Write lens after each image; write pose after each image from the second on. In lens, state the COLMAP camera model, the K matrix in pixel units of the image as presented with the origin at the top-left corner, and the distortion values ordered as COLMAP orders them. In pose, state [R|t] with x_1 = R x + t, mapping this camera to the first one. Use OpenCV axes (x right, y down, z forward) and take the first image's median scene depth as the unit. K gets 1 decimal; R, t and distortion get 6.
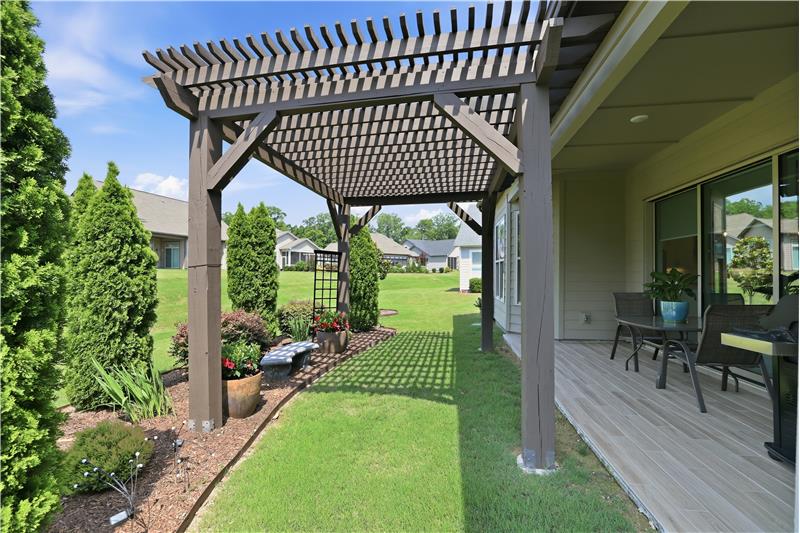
lens RADIAL K [[361.3, 0, 377.7], [0, 361.3, 264.8], [0, 0, 1]] dist [-0.002521, -0.000366]
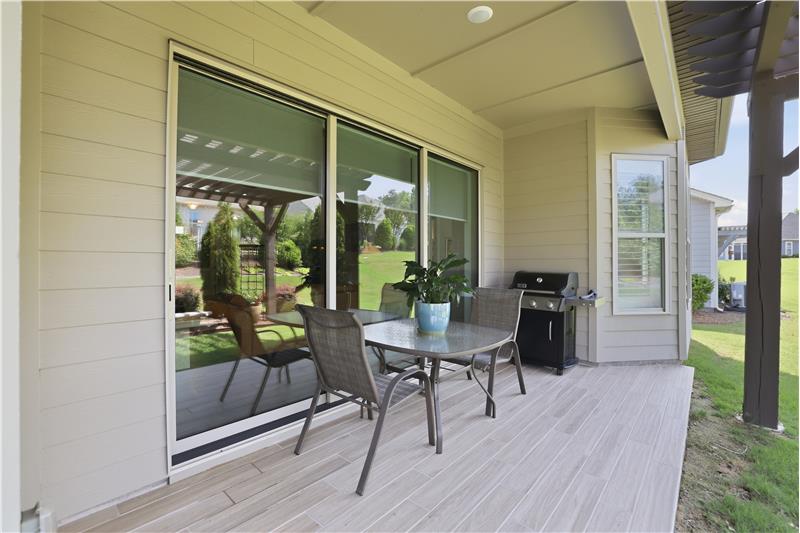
lens RADIAL K [[361.3, 0, 377.7], [0, 361.3, 264.8], [0, 0, 1]] dist [-0.002521, -0.000366]
pose [[-0.855486, -0.000730, 0.517825, 0.654197], [-0.010318, 0.999824, -0.015636, 0.051862], [-0.517723, -0.018720, -0.855344, 1.915411]]
